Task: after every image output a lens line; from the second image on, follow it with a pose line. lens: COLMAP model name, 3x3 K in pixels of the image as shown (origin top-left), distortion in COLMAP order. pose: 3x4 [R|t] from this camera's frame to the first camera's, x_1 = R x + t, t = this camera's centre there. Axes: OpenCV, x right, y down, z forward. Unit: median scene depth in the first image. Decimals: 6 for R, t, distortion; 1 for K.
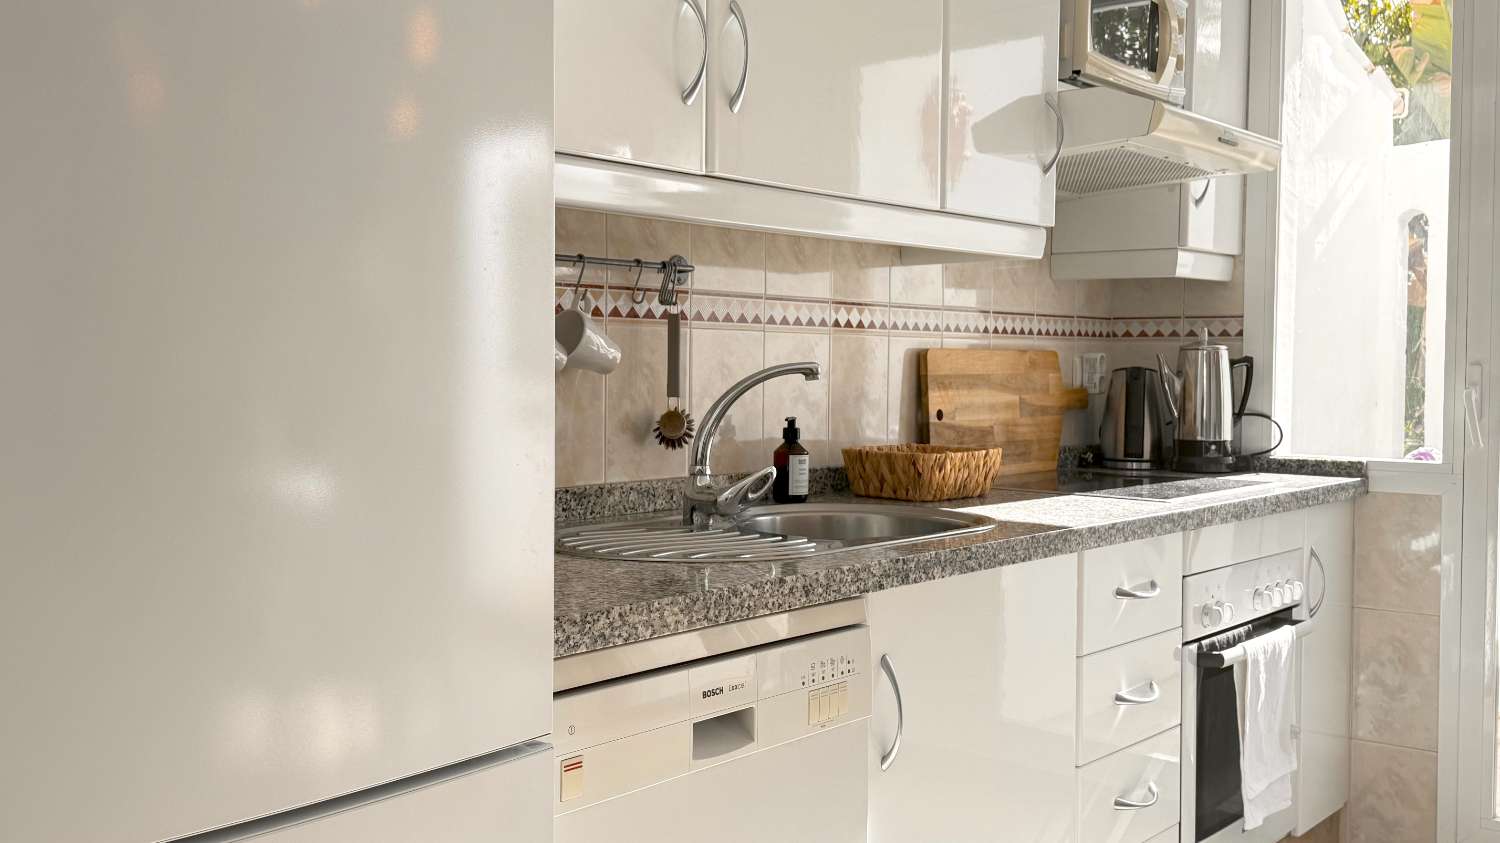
lens RADIAL K [[1468.1, 0, 750.0], [0, 1468.1, 421.5], [0, 0, 1]] dist [0.186748, -0.397589]
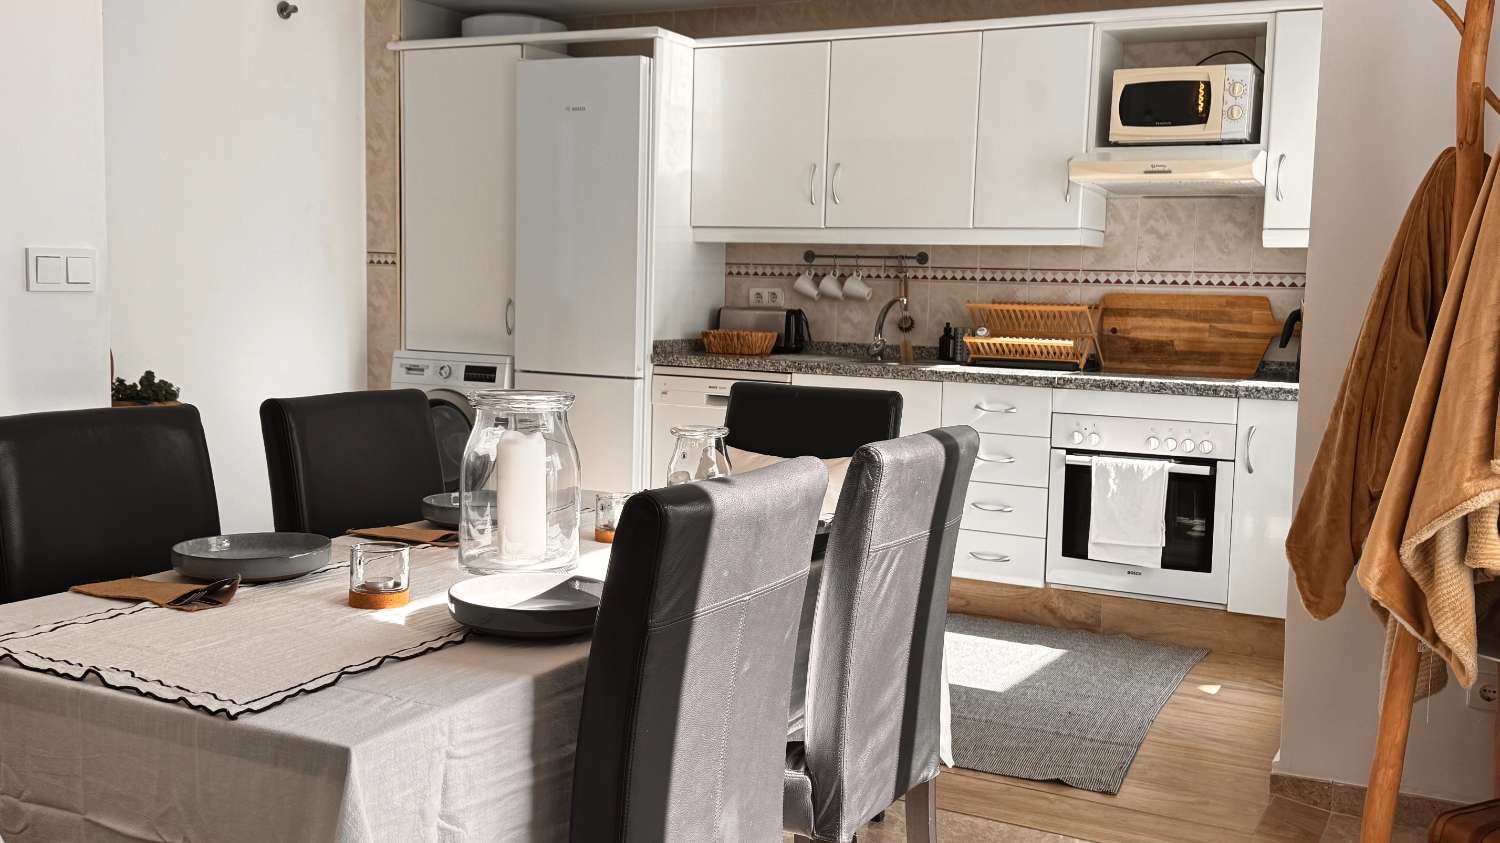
lens RADIAL K [[1468.1, 0, 750.0], [0, 1468.1, 421.5], [0, 0, 1]] dist [0.186748, -0.397589]
pose [[0.202816, 0.088610, -0.975199, 1.720658], [-0.064281, 0.994954, 0.077037, -0.004650], [0.977105, 0.047062, 0.207488, 0.186261]]
